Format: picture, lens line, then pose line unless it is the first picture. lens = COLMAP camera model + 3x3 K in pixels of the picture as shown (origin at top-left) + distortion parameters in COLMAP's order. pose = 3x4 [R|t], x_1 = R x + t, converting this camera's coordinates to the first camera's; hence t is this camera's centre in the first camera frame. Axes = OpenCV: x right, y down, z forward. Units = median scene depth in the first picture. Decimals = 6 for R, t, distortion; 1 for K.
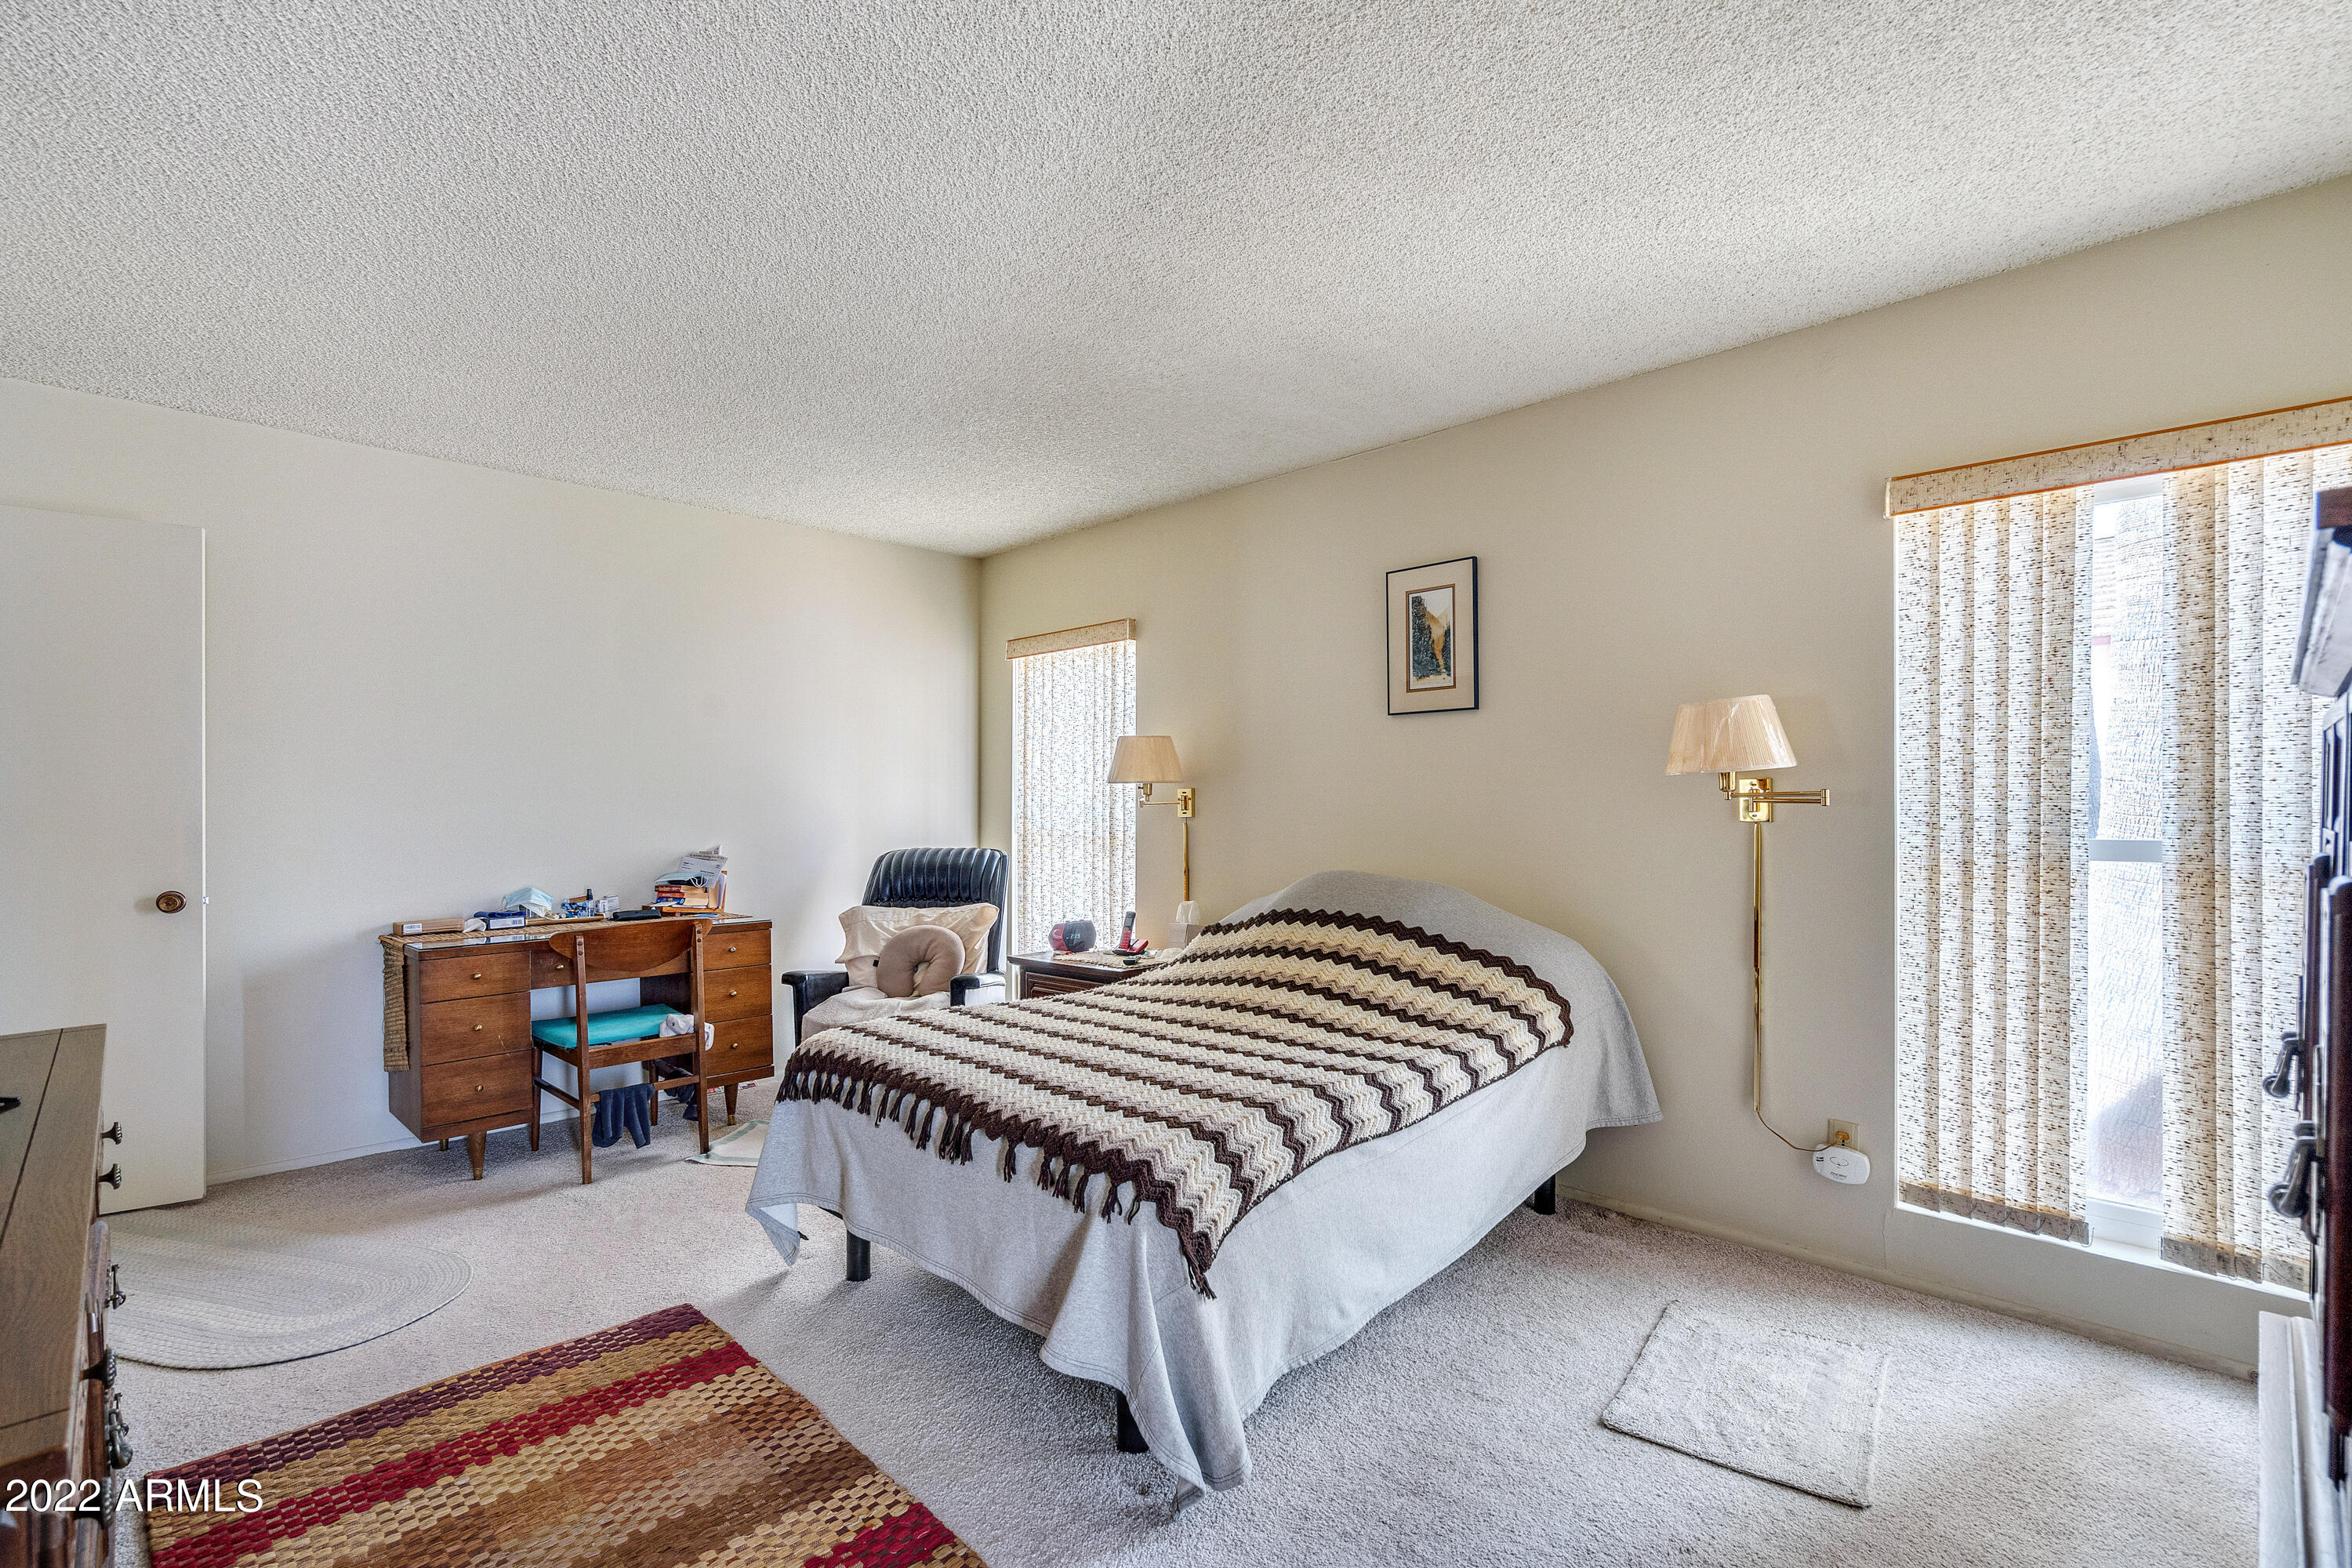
lens RADIAL K [[1083.5, 0, 1178.5], [0, 1083.5, 807.3], [0, 0, 1]] dist [0.000662, 0.002011]
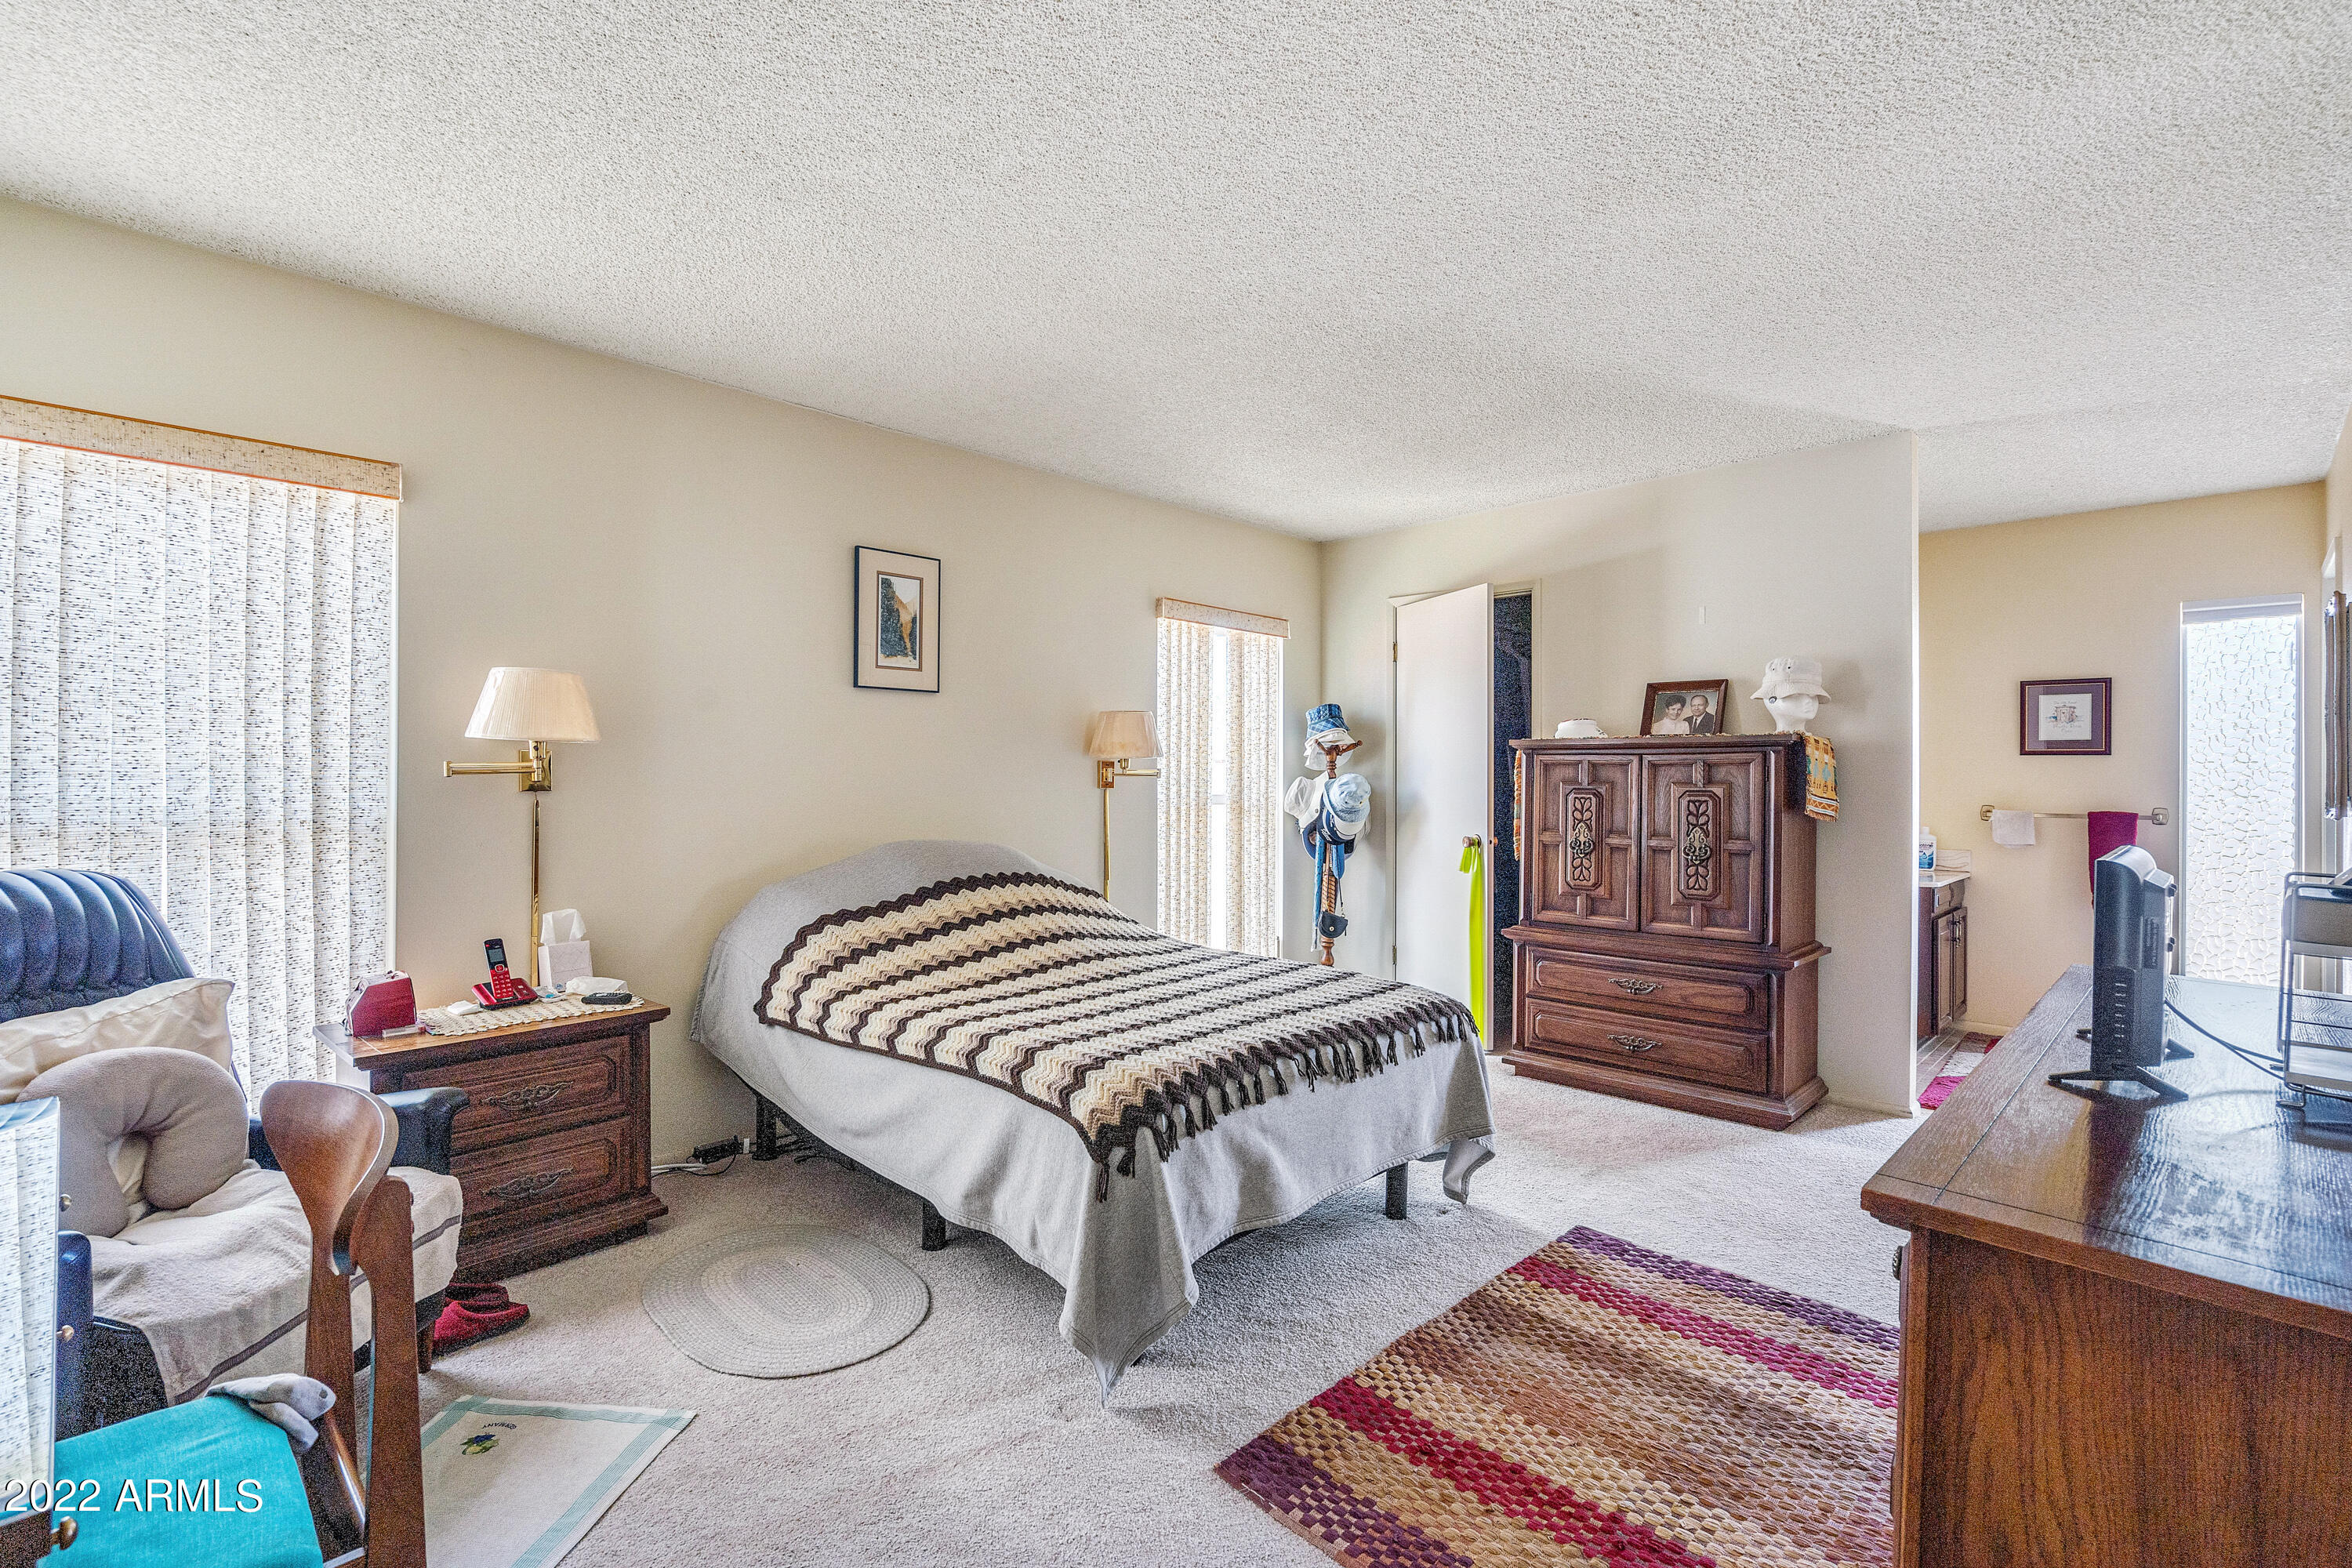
lens RADIAL K [[1083.5, 0, 1164.2], [0, 1083.5, 782.2], [0, 0, 1]] dist [0.000662, 0.002011]
pose [[-0.017089, -0.000471, 0.999854, -0.874768], [0.000515, 1.000000, 0.000480, 0.002919], [-0.999854, 0.000523, -0.017089, 0.782780]]
